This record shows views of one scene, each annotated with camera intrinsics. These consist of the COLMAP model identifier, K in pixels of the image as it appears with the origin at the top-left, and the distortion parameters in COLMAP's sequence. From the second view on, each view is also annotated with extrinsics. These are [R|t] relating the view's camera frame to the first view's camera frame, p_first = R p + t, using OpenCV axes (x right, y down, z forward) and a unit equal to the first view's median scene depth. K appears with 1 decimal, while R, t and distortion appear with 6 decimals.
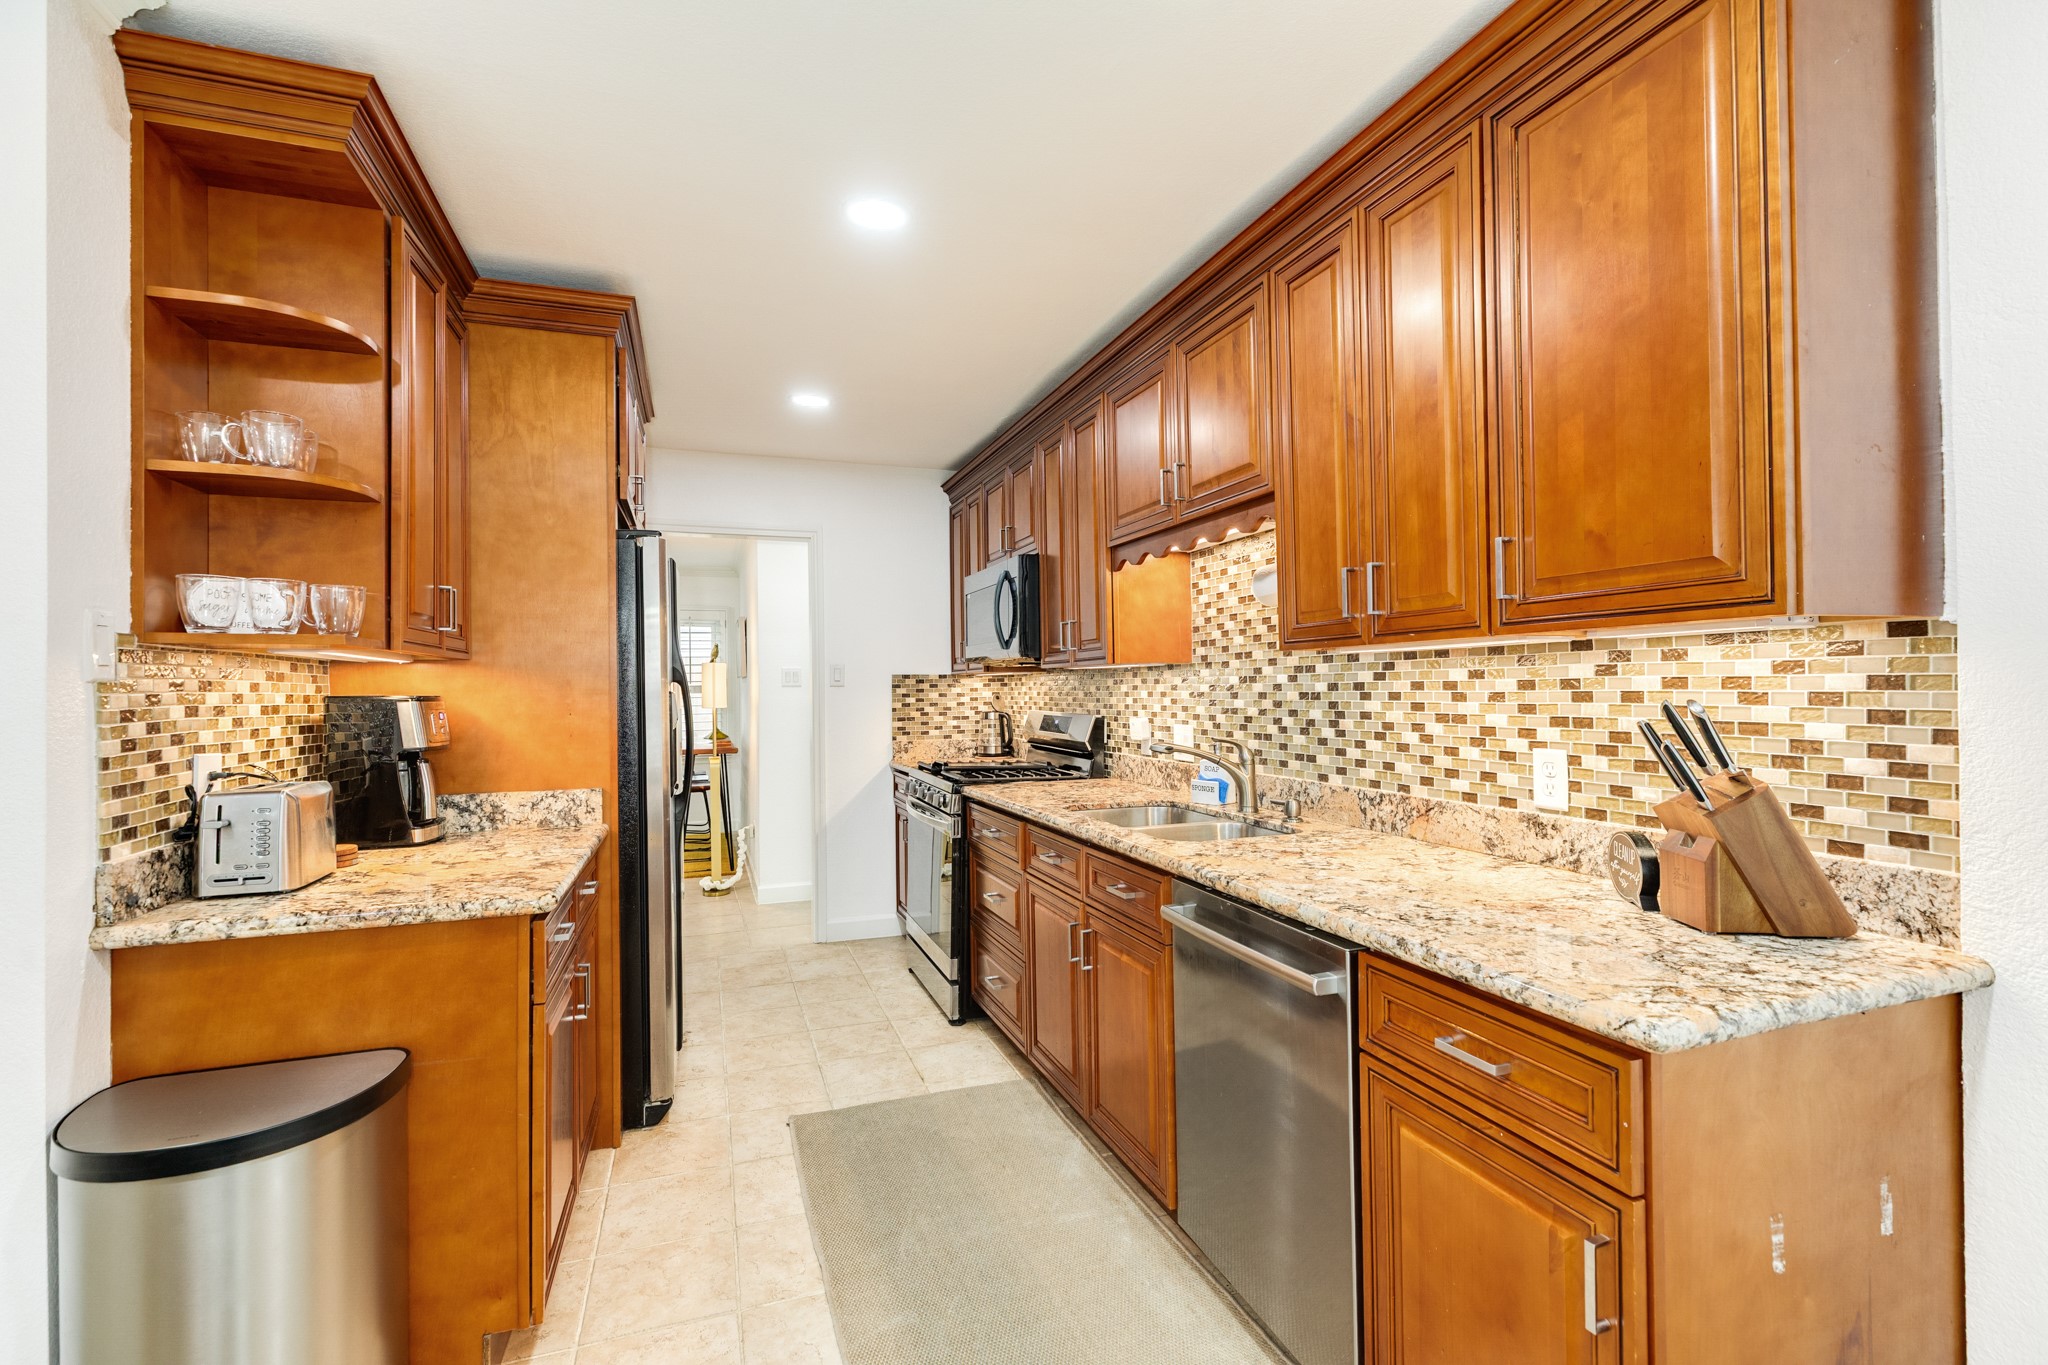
lens RADIAL K [[909.8, 0, 1023.6], [0, 909.8, 678.6], [0, 0, 1]] dist [0.000652, 0.000655]
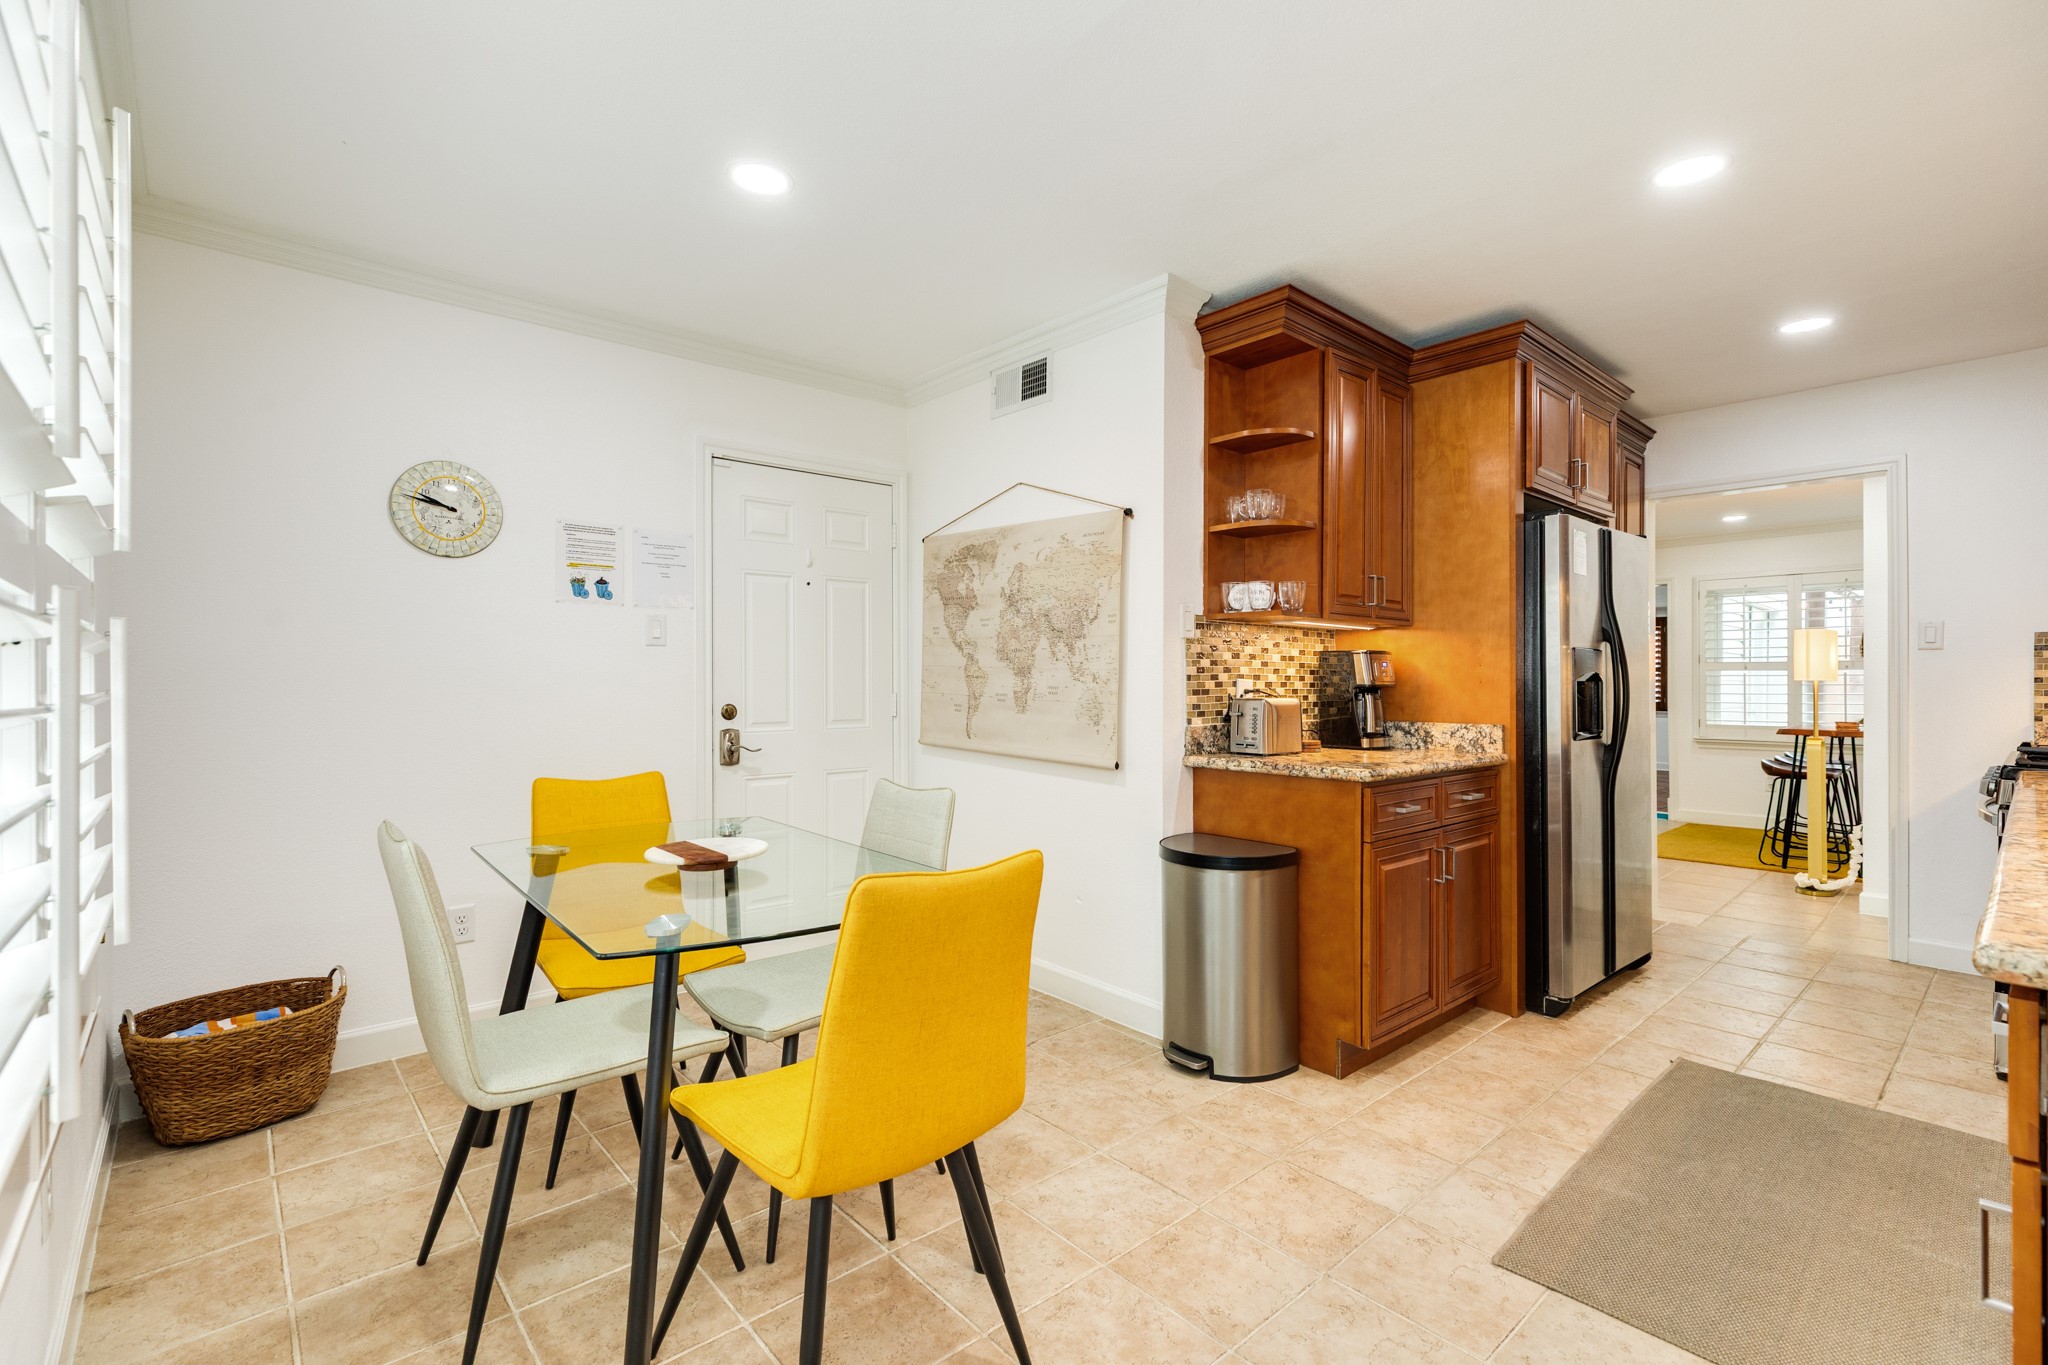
lens RADIAL K [[909.8, 0, 1019.0], [0, 909.8, 687.1], [0, 0, 1]] dist [0.000652, 0.000655]
pose [[0.367847, 0.016228, -0.929745, 0.566286], [0.004479, 0.999805, 0.019223, 0.052615], [0.929876, -0.011235, 0.367702, -0.091731]]
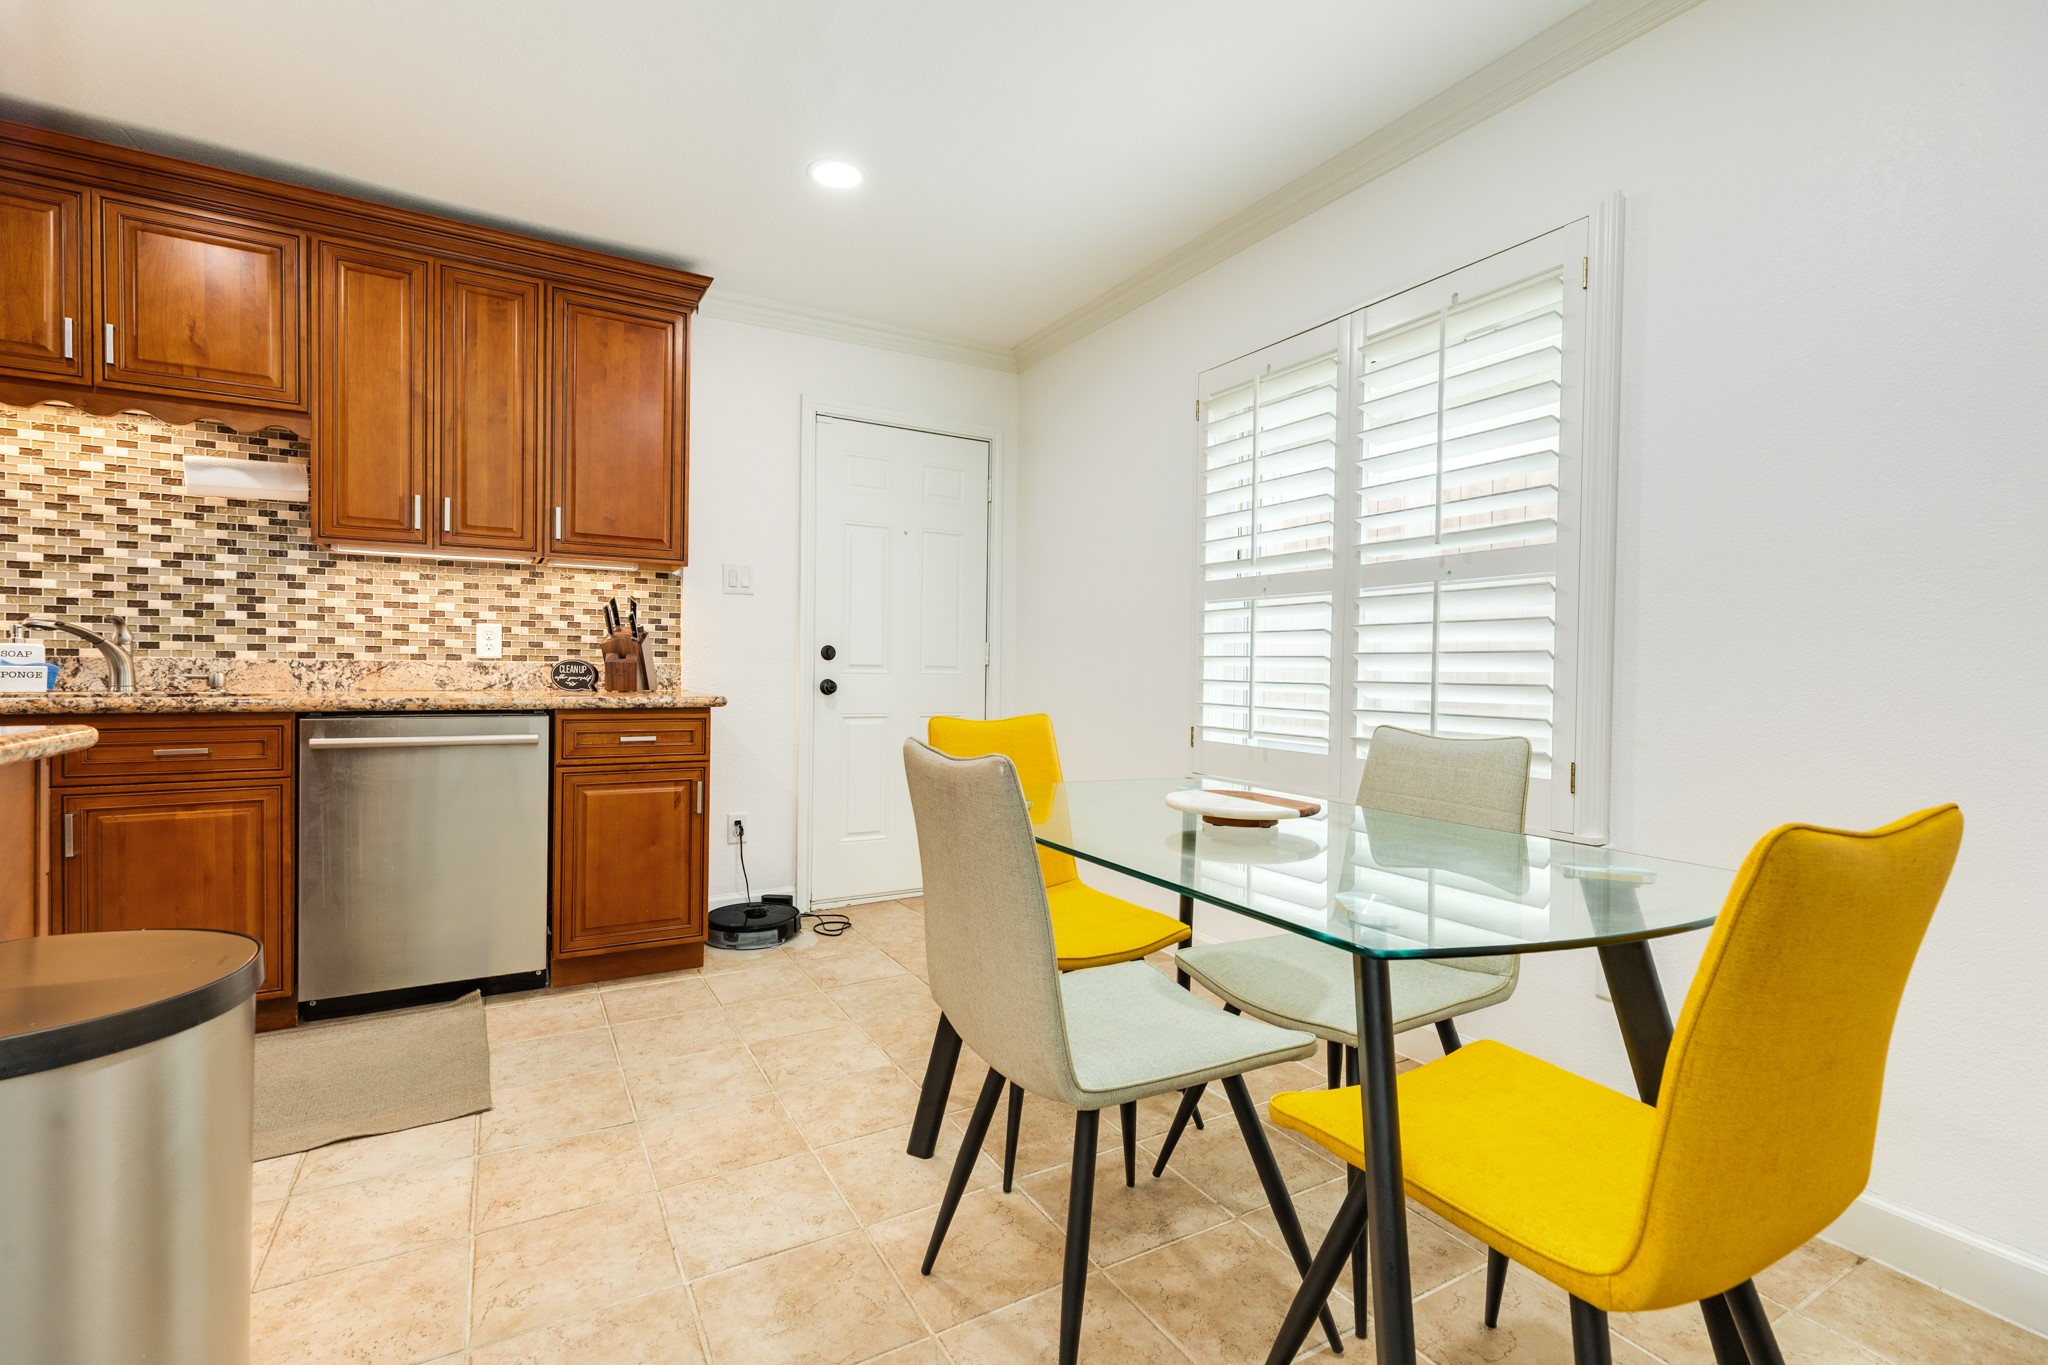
lens RADIAL K [[909.8, 0, 1022.7], [0, 909.8, 676.0], [0, 0, 1]] dist [0.000652, 0.000655]
pose [[-0.179892, -0.000045, 0.983686, -1.211154], [-0.021092, 0.999770, -0.003812, 0.148572], [-0.983460, -0.021434, -0.179851, 0.279103]]
